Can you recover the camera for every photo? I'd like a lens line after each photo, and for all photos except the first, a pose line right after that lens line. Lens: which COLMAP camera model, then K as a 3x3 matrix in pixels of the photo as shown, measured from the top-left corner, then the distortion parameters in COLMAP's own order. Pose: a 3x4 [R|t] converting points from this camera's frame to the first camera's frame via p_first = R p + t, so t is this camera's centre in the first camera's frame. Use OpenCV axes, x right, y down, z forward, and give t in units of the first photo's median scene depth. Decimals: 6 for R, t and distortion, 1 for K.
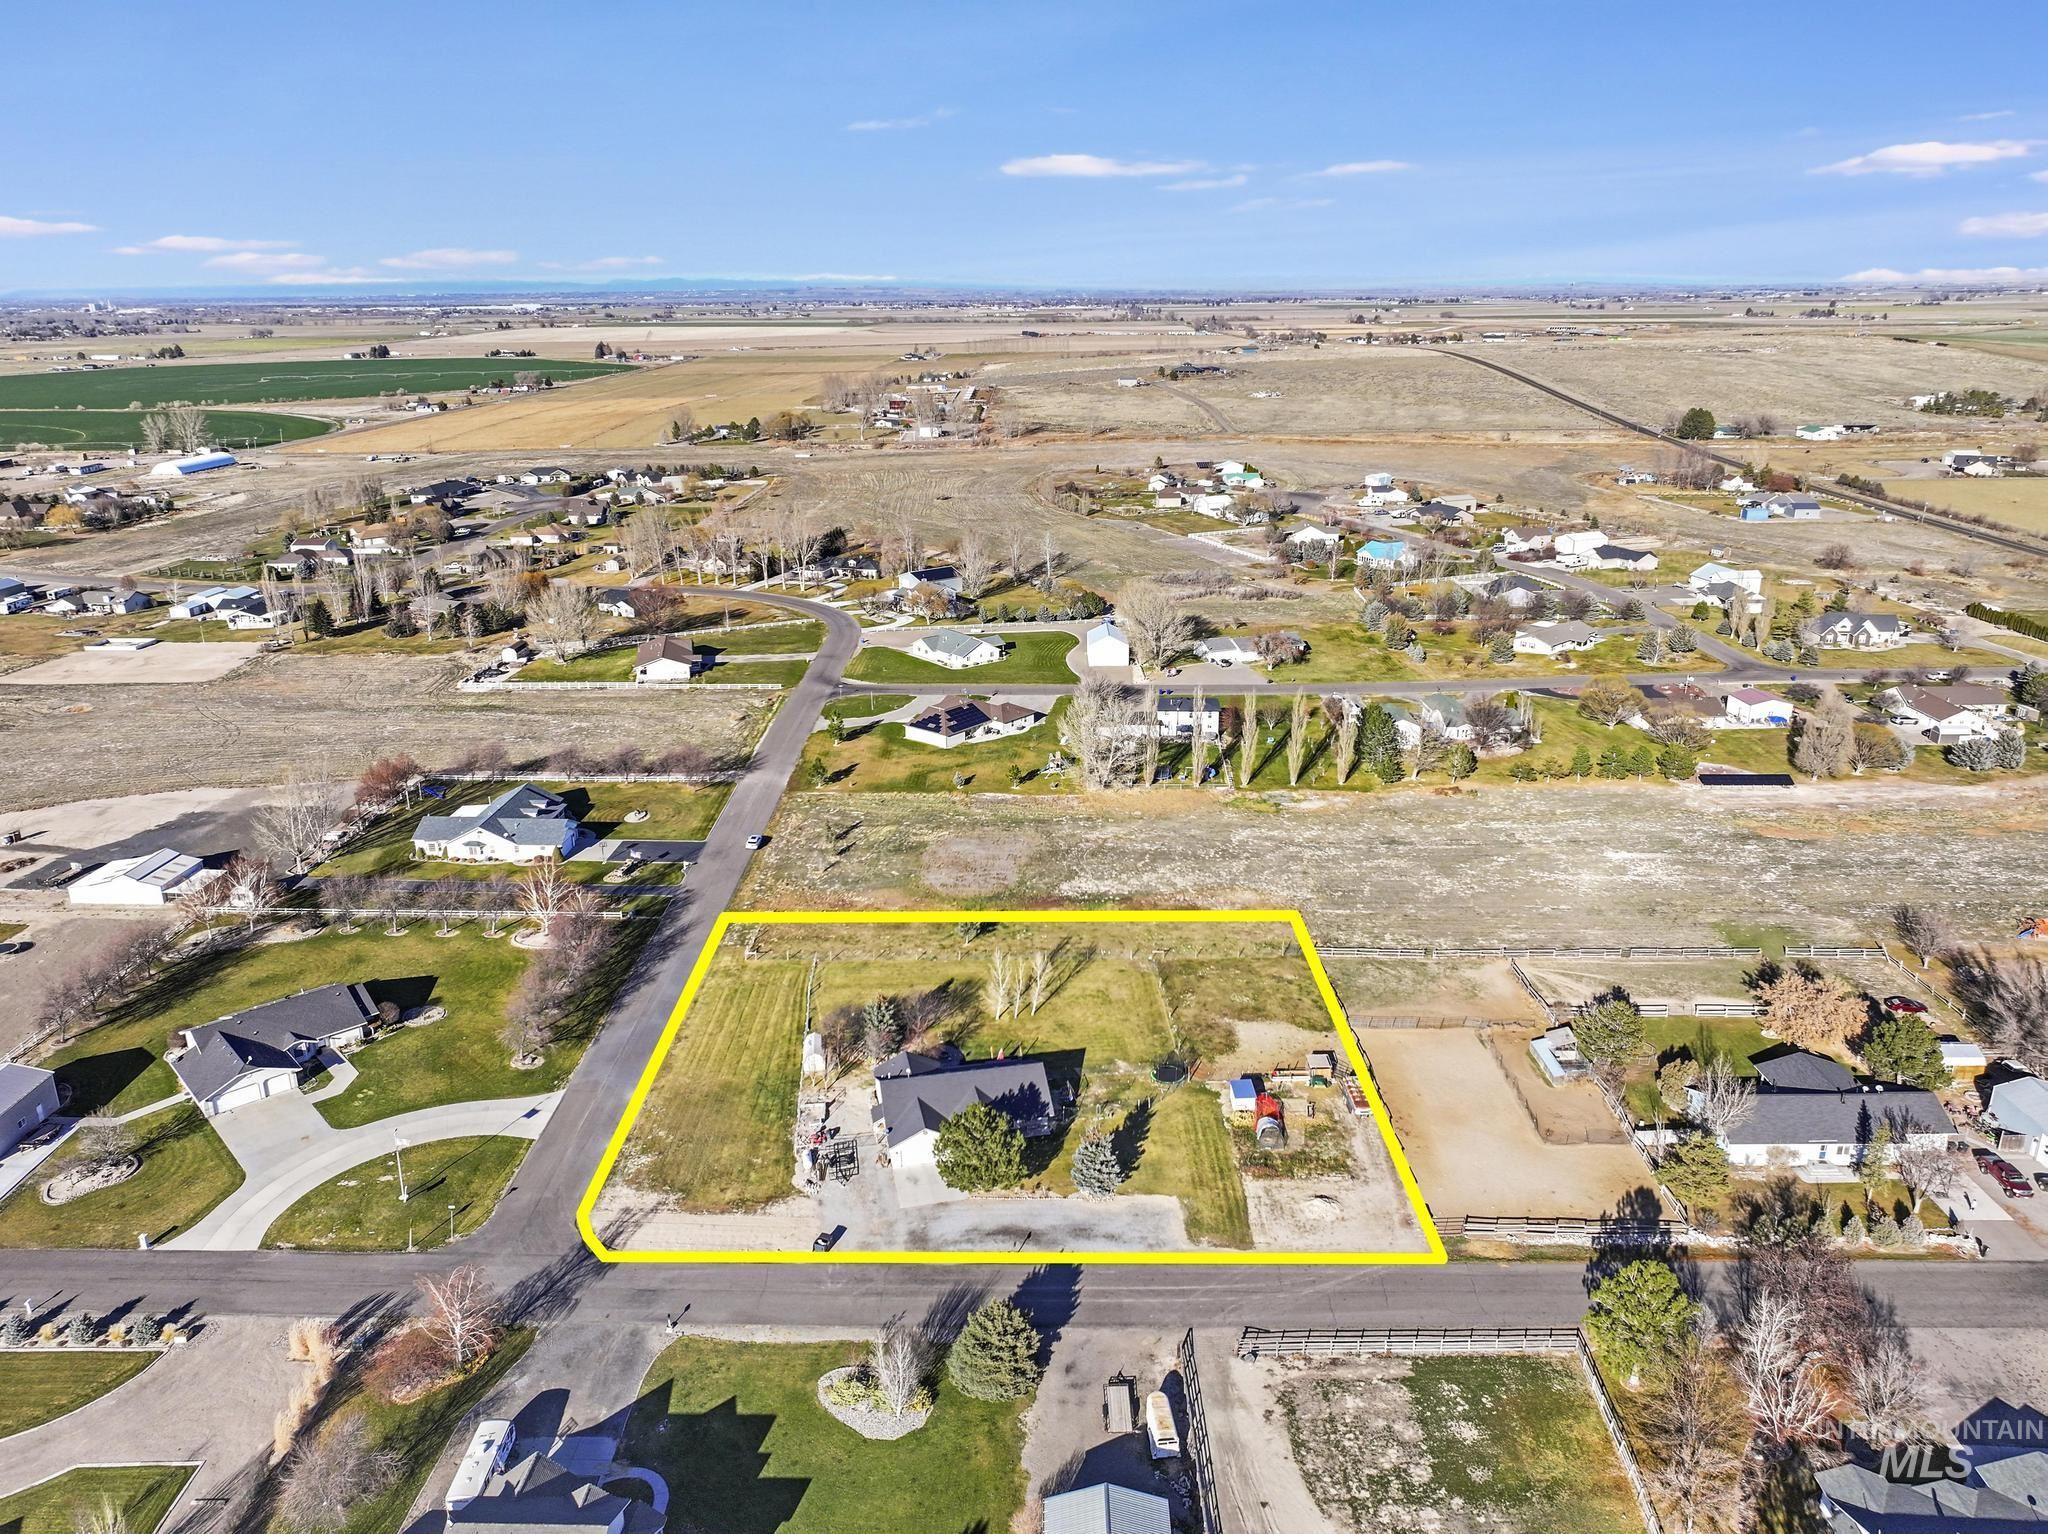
lens RADIAL K [[1459.3, 0, 1024.0], [0, 1459.3, 767.0], [0, 0, 1]] dist [0.007627, 0.006983]
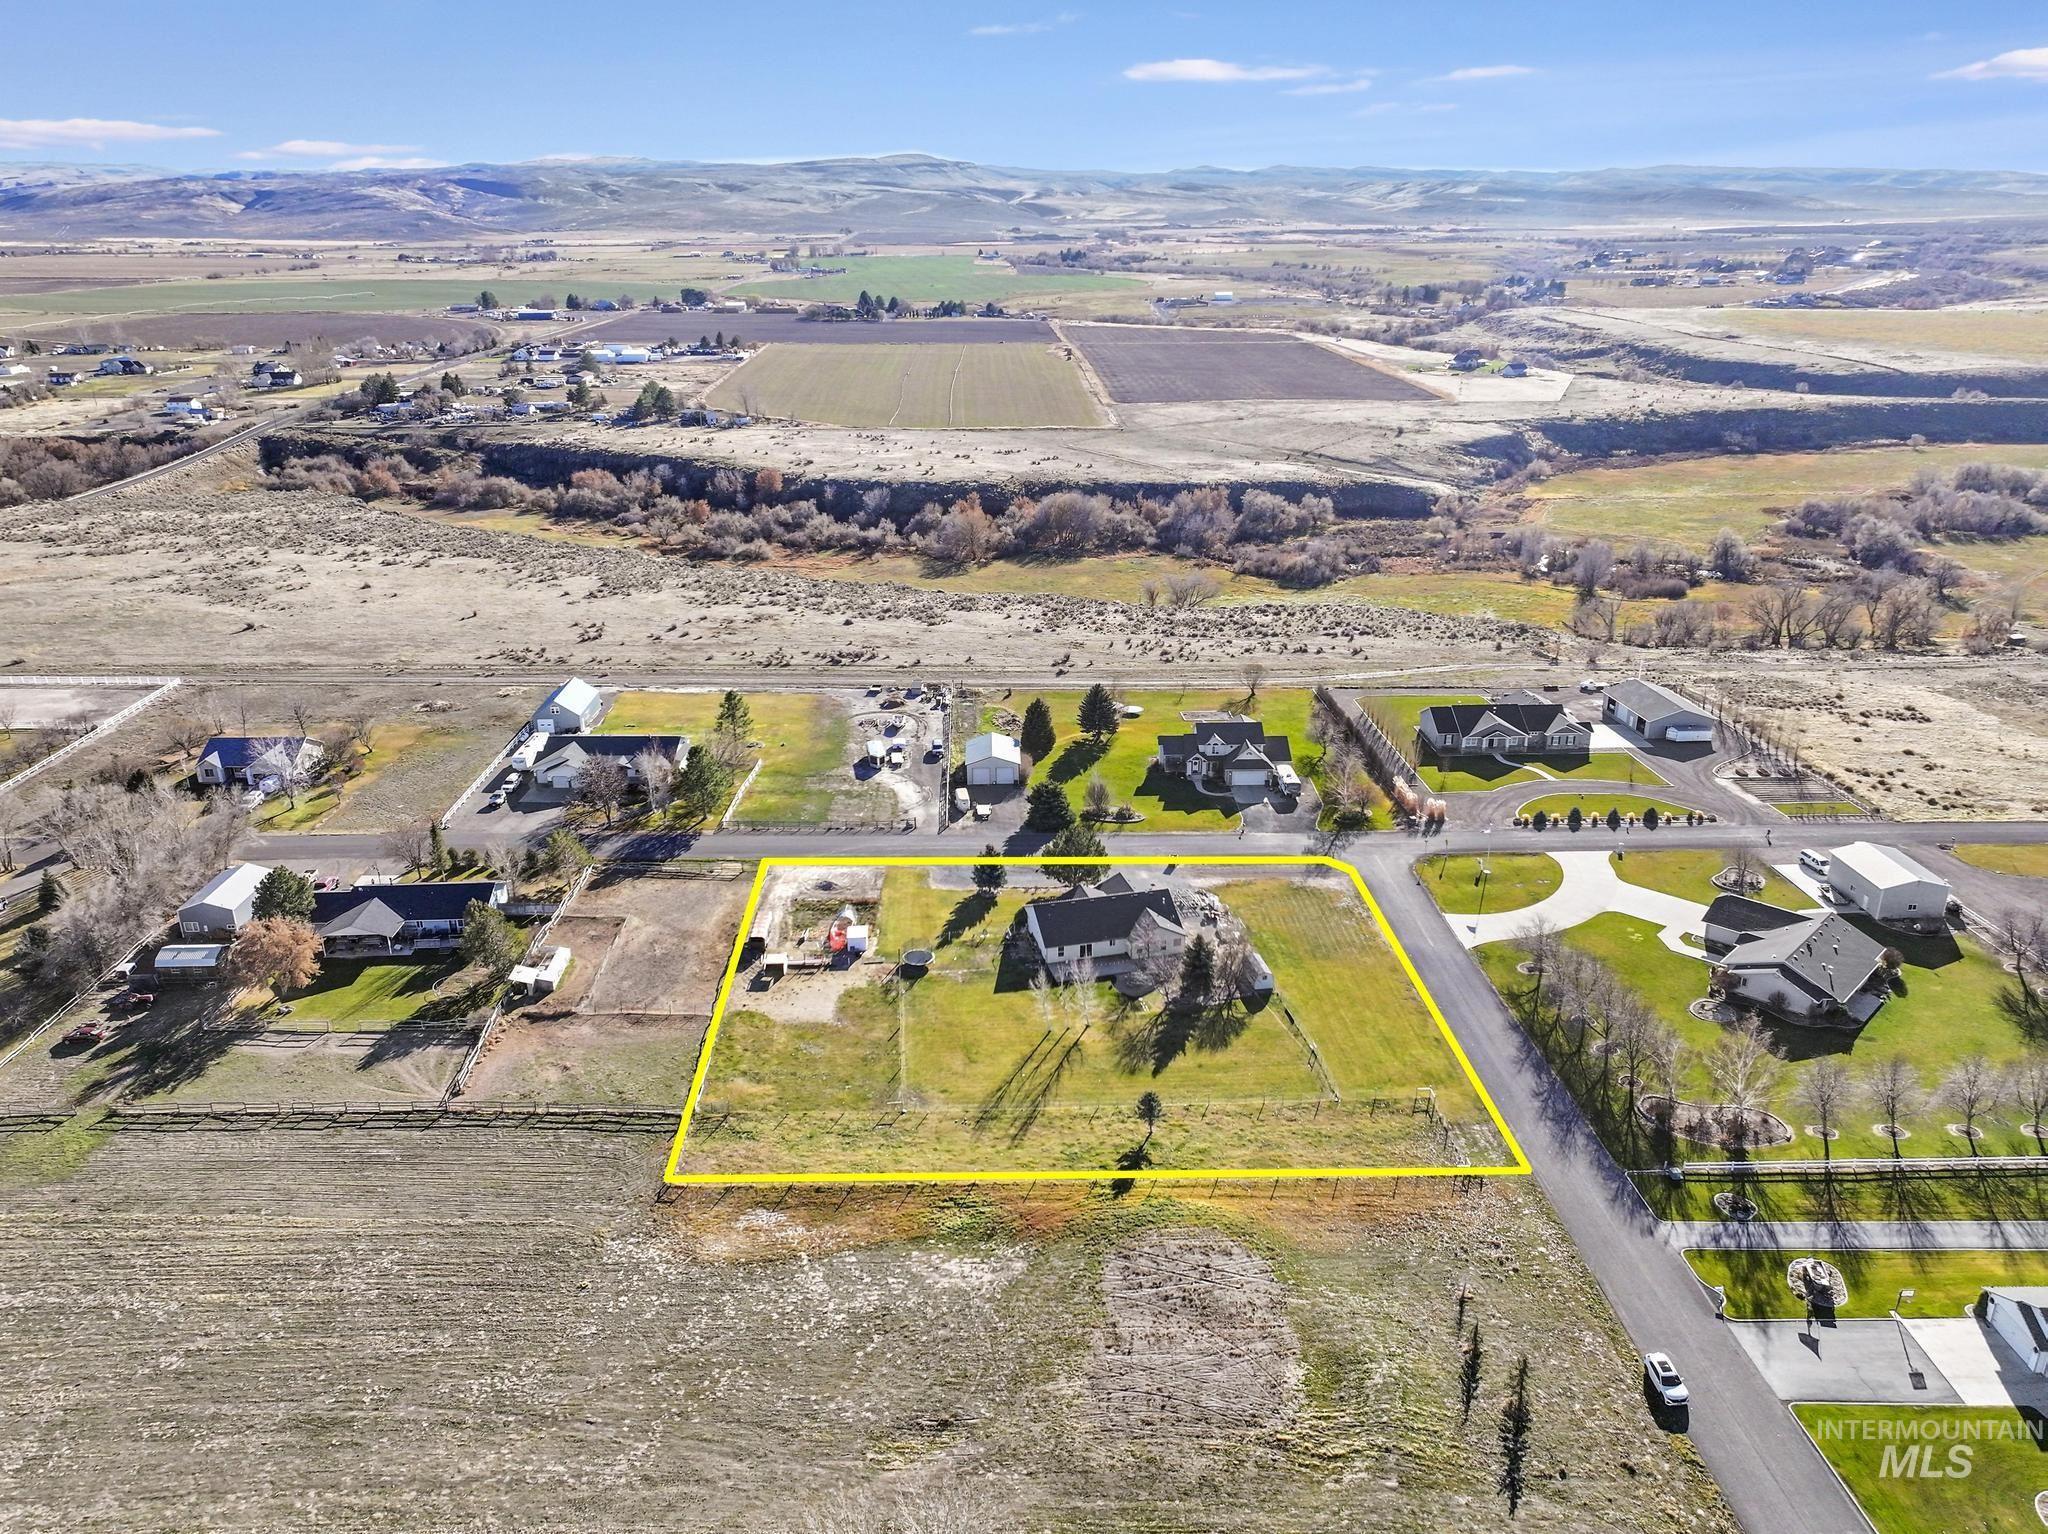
lens RADIAL K [[1429.6, 0, 1024.0], [0, 1429.6, 767.0], [0, 0, 1]] dist [0.009205, 0.008763]
pose [[-0.999030, 0.027966, -0.034009, 0.052870], [0.000086, 0.773633, 0.633634, -0.568850], [0.044031, 0.633017, -0.772885, 1.729235]]
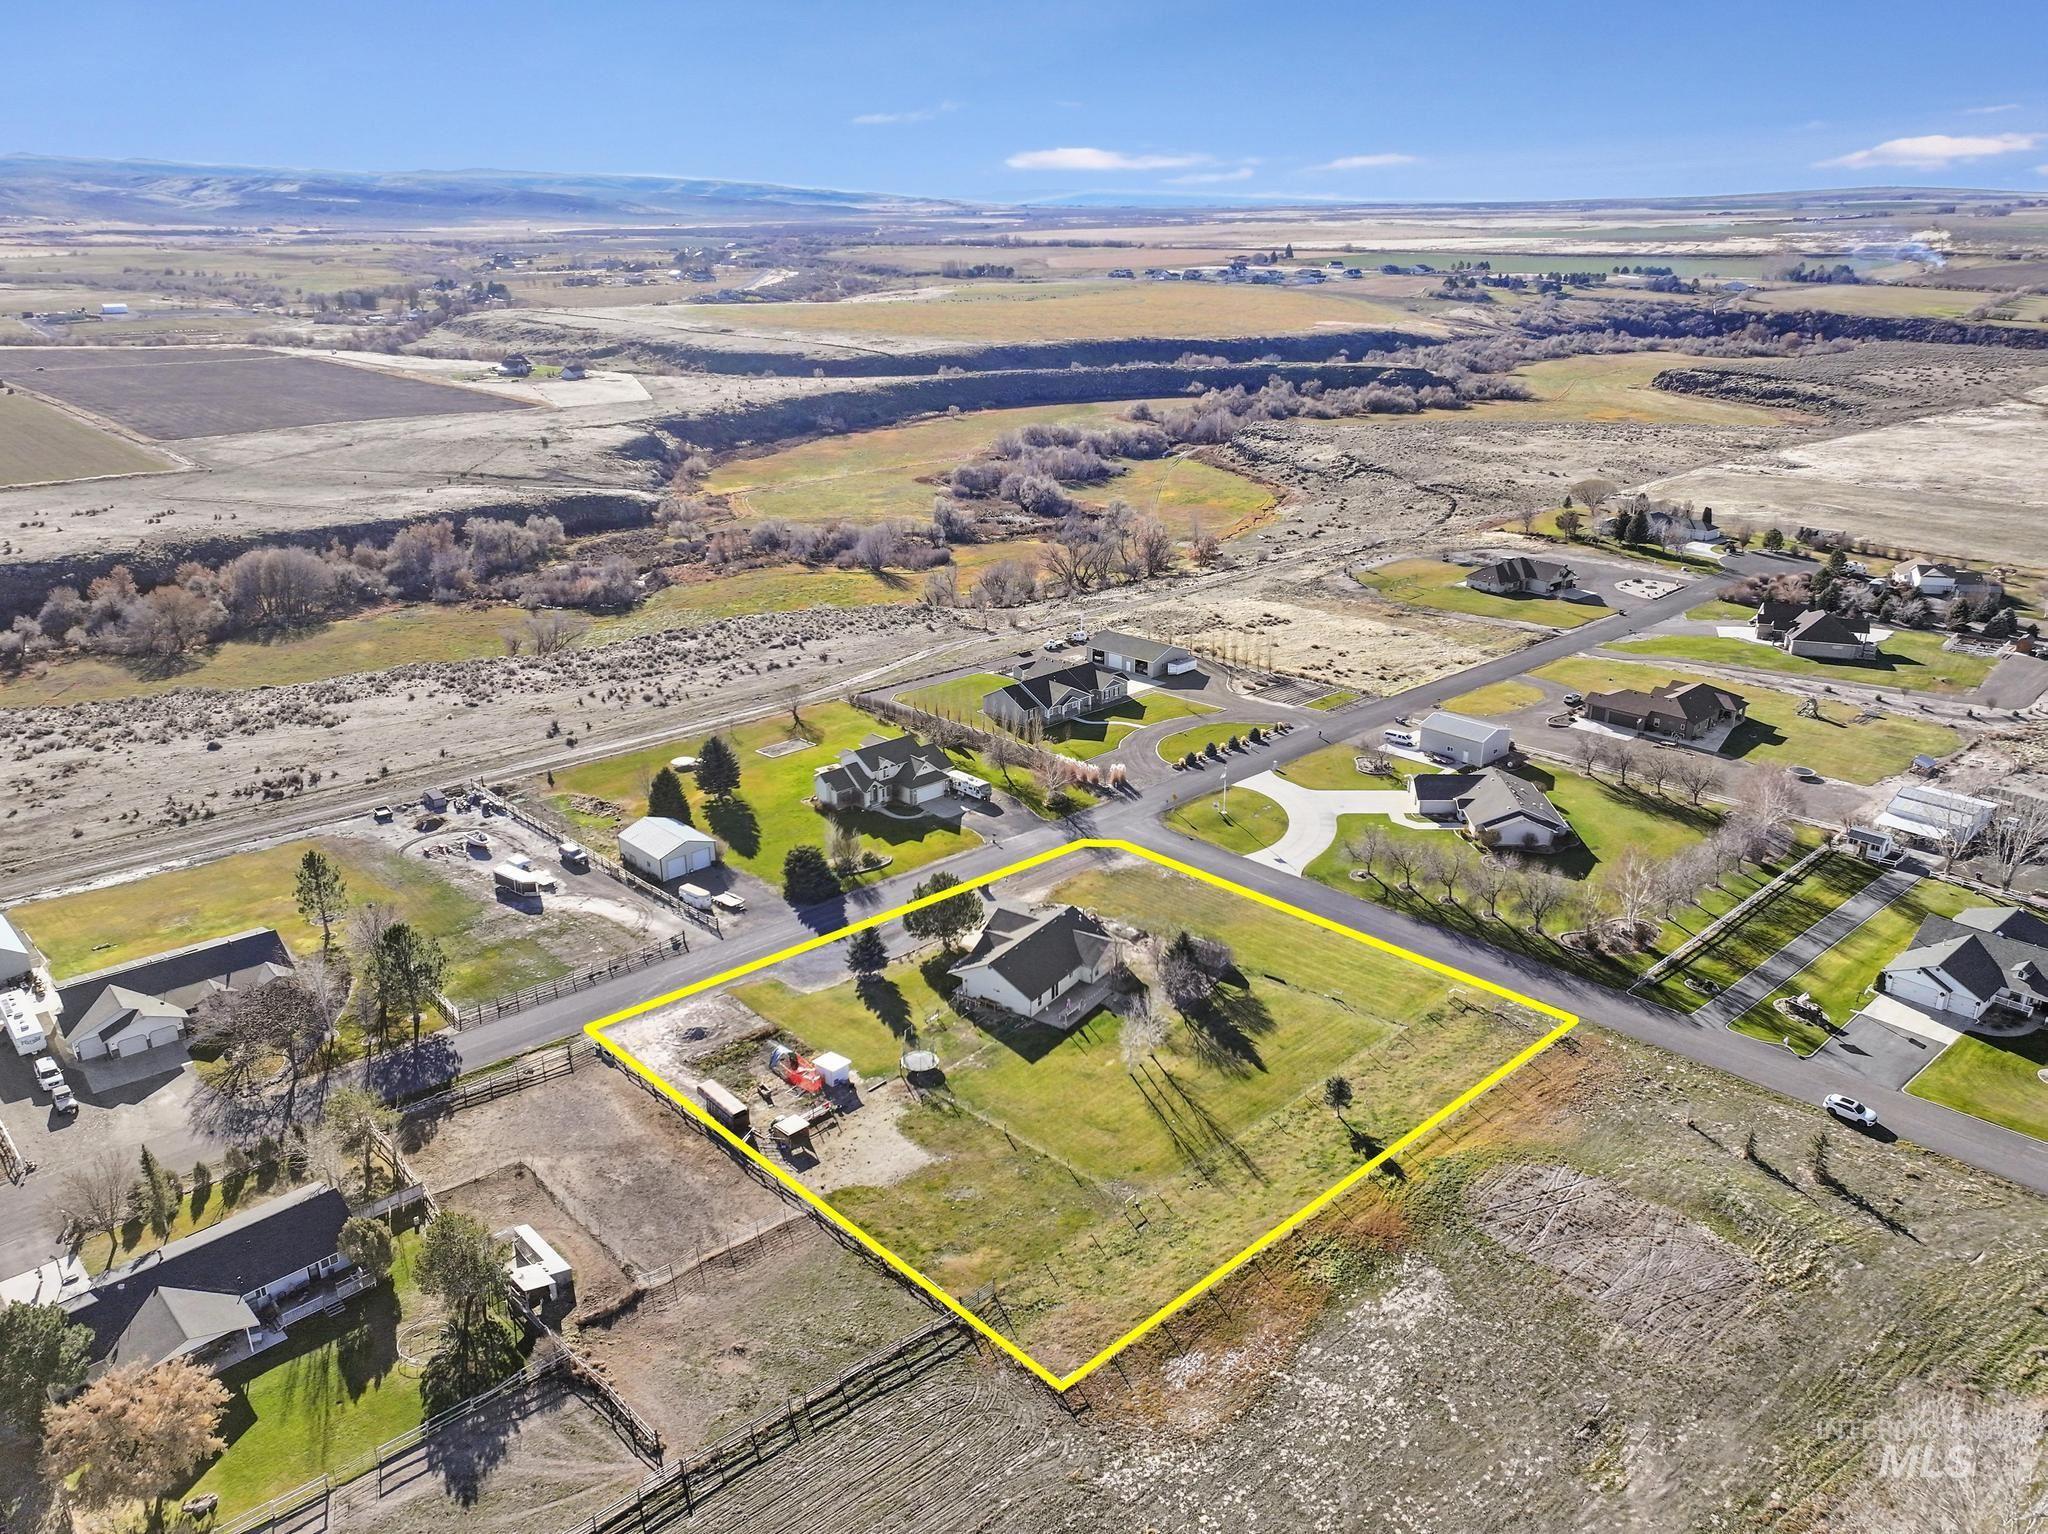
lens RADIAL K [[1459.3, 0, 1024.0], [0, 1459.3, 767.0], [0, 0, 1]] dist [0.007627, 0.006983]
pose [[-0.719389, 0.254845, -0.646168, 0.605575], [-0.210674, 0.806392, 0.552583, -0.470792], [0.661888, 0.533653, -0.526420, 1.432452]]
